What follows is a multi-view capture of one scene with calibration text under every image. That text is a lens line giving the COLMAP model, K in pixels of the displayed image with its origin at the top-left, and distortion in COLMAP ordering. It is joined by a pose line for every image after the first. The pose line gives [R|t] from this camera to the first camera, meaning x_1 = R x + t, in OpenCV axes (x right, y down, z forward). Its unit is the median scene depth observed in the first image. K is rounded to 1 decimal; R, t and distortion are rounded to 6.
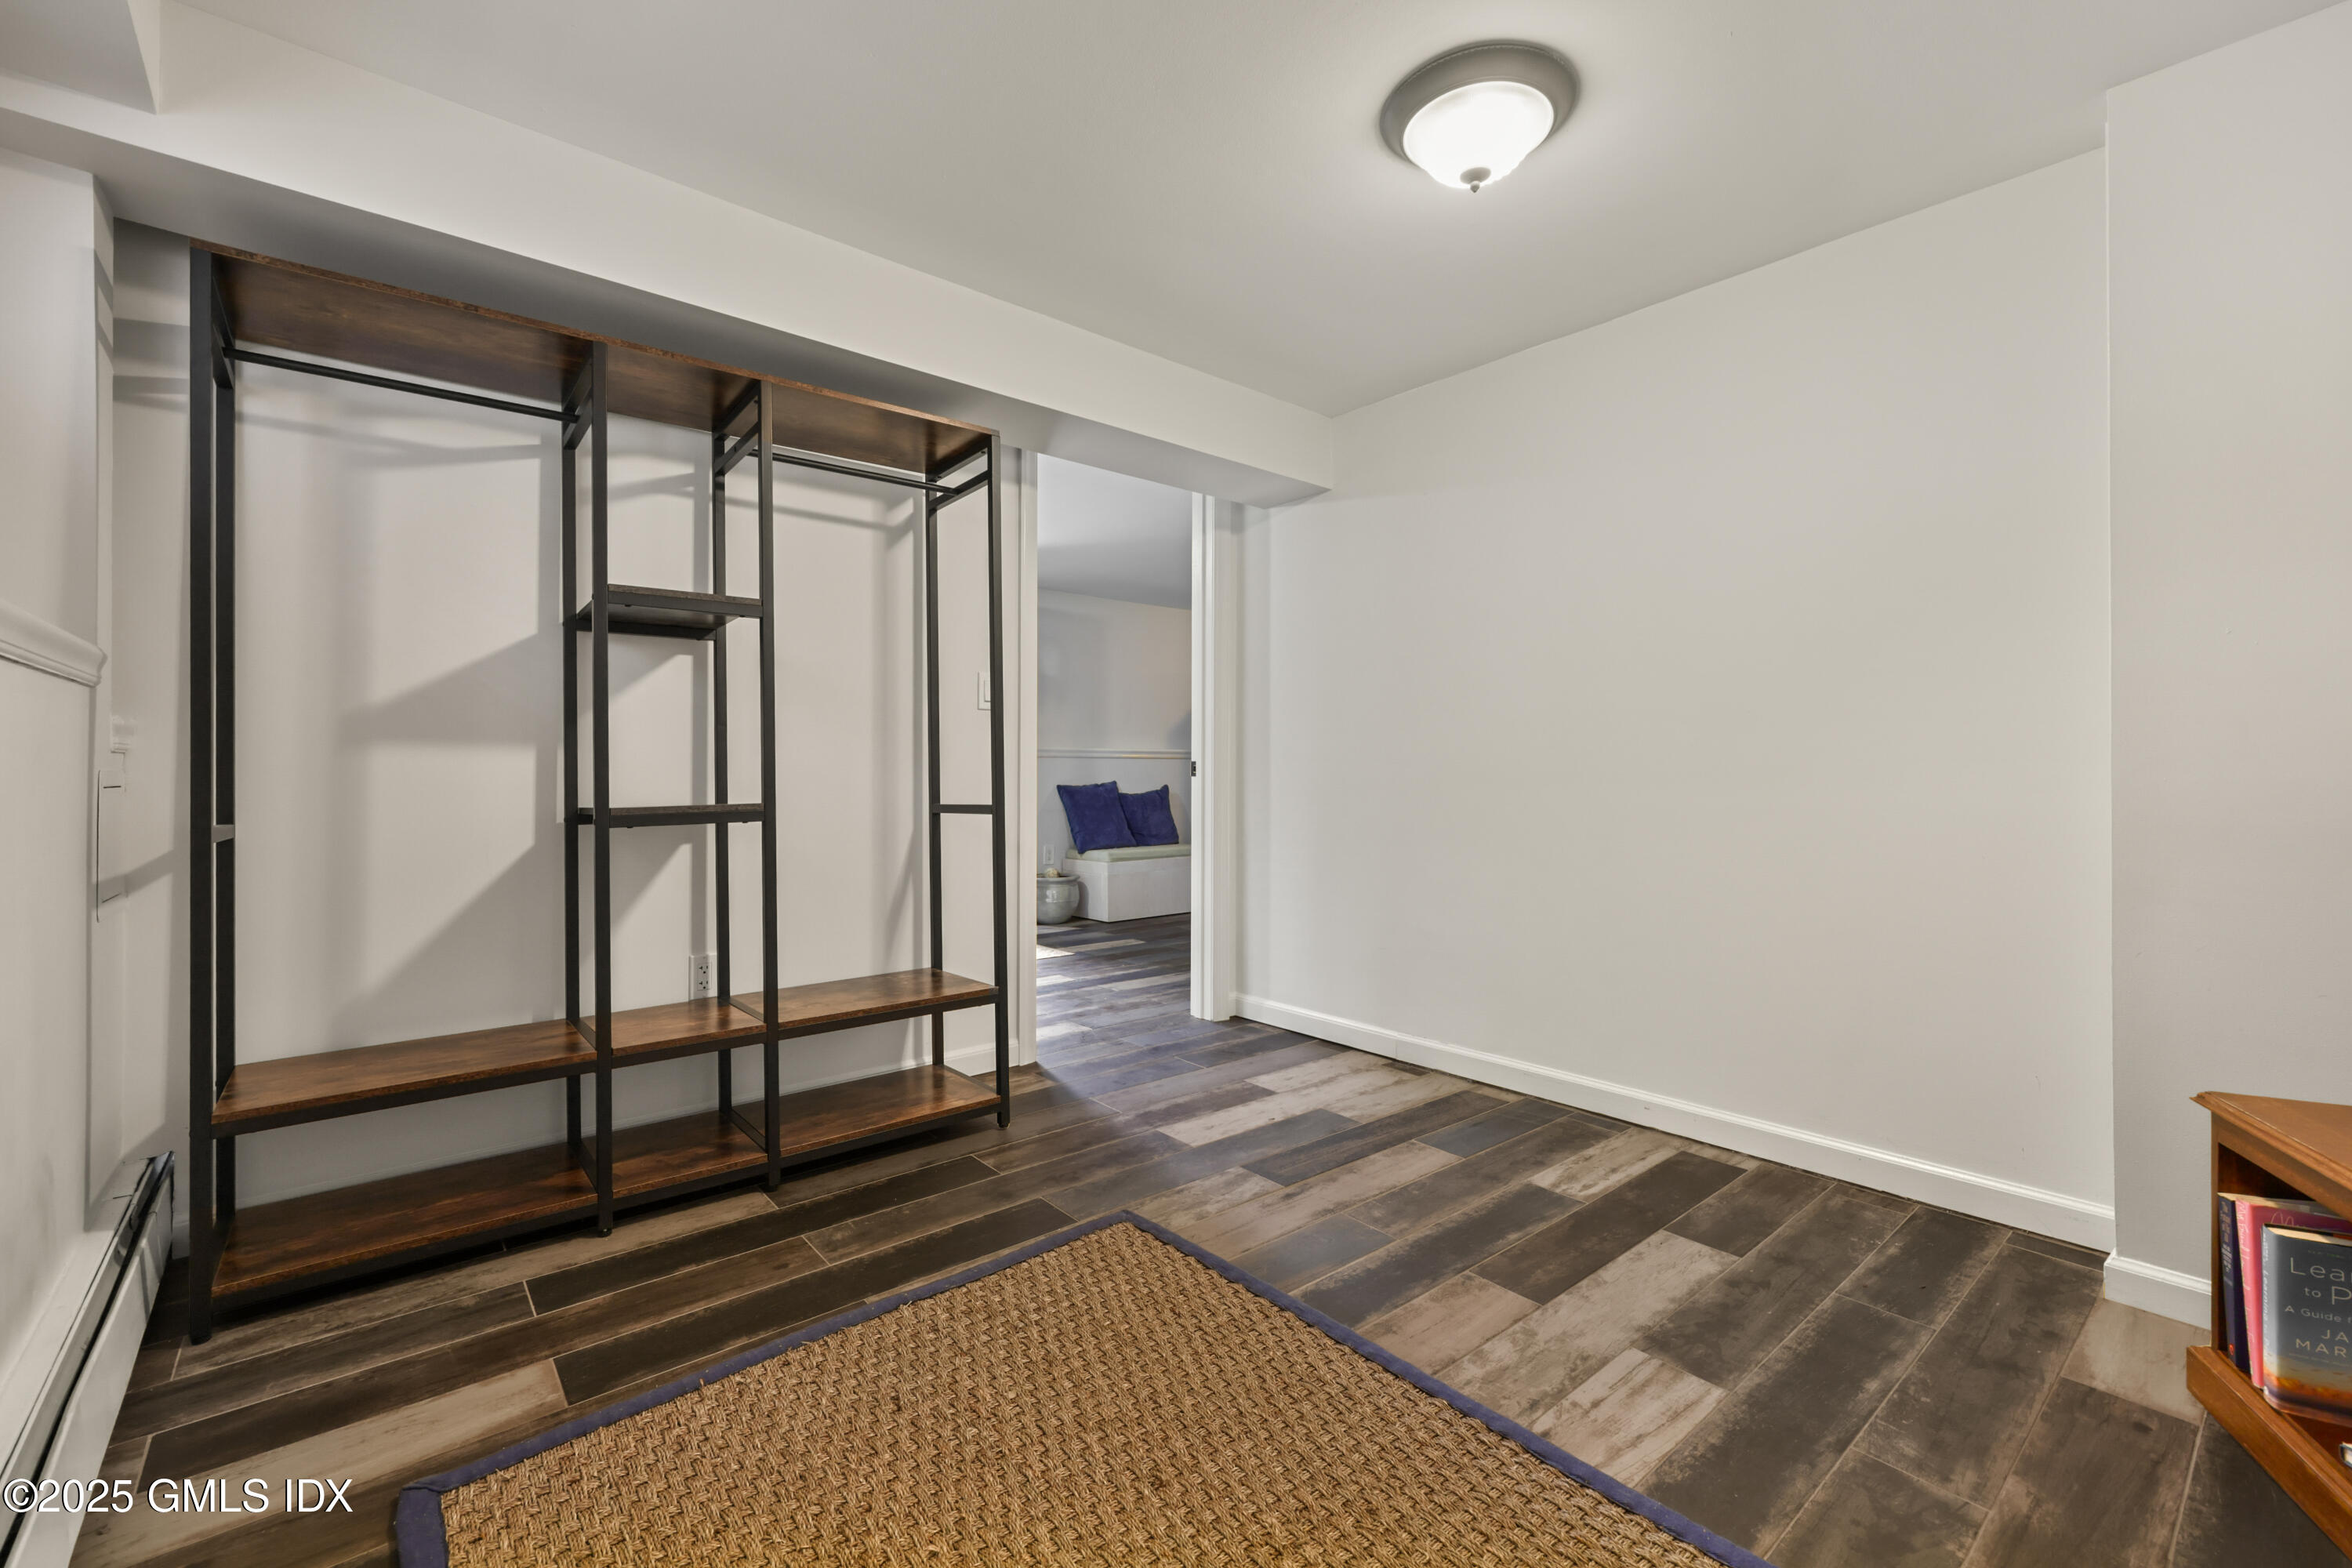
lens RADIAL K [[972.5, 0, 1196.1], [0, 972.5, 783.8], [0, 0, 1]] dist [-0.002825, 0.000487]
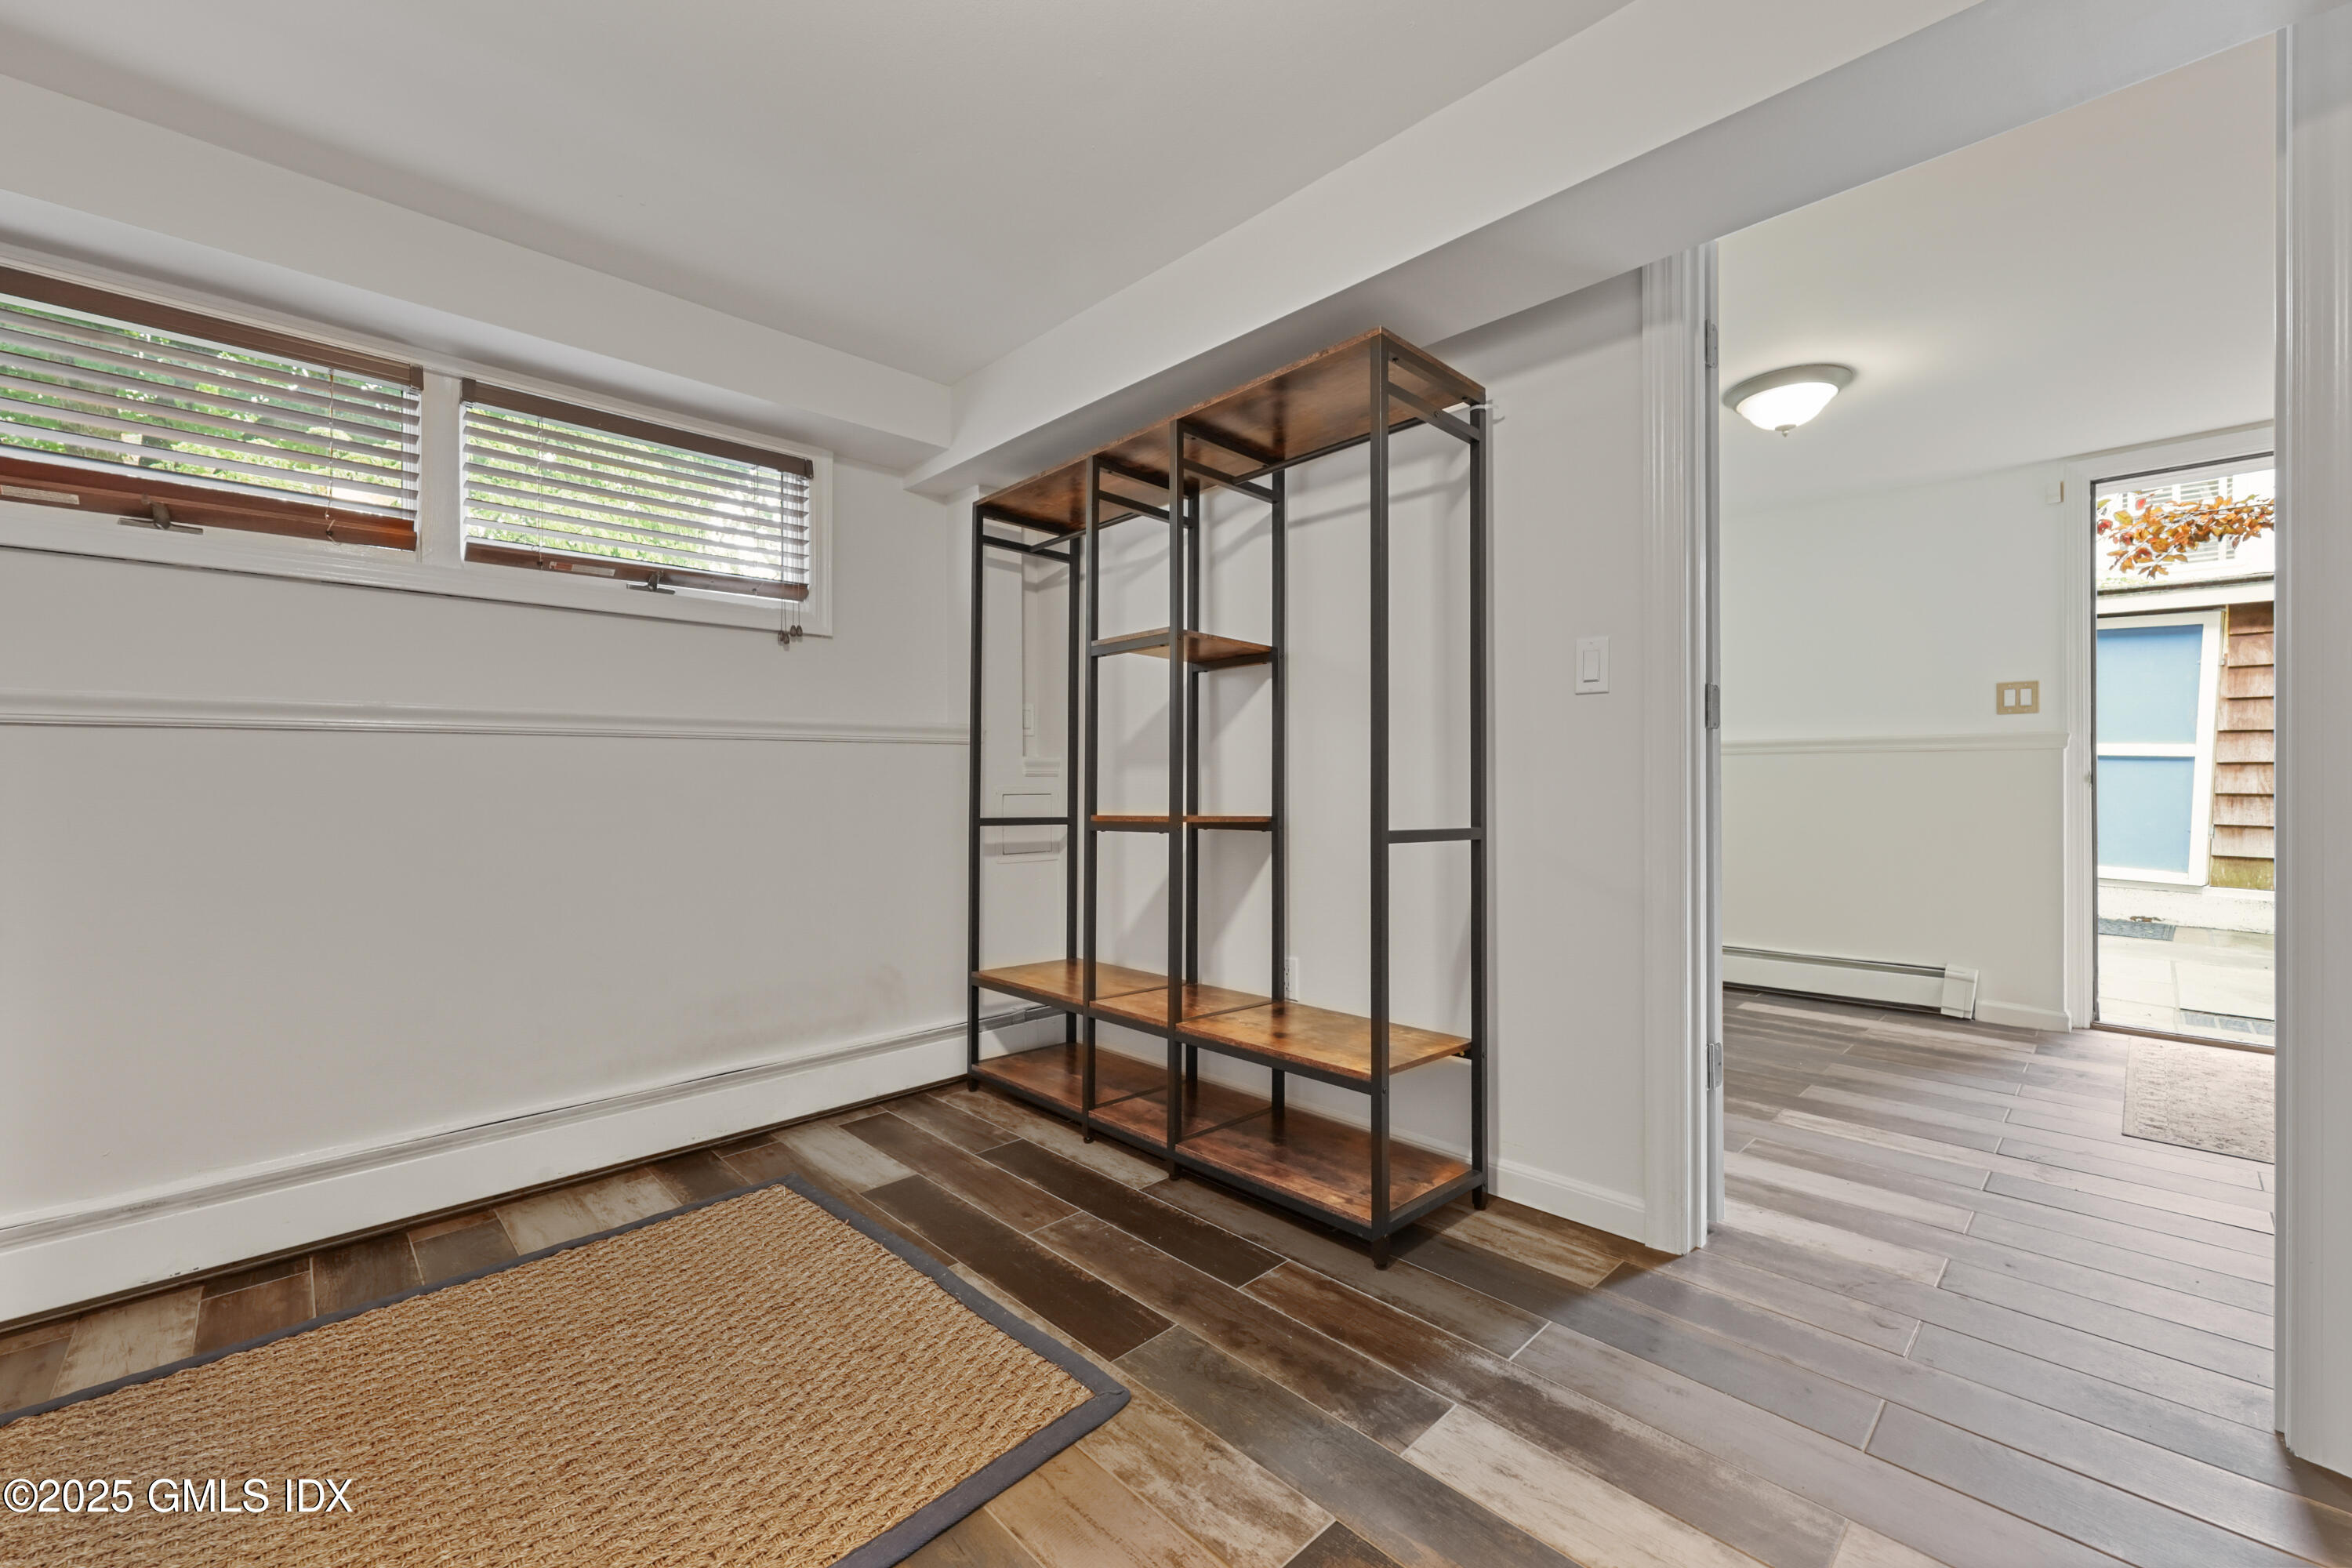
lens RADIAL K [[972.5, 0, 1197.0], [0, 972.5, 777.7], [0, 0, 1]] dist [-0.002825, 0.000487]
pose [[0.044815, -0.002876, -0.998991, 0.637033], [0.000811, 0.999996, -0.002842, -0.018250], [0.998995, -0.000683, 0.044817, 0.988037]]
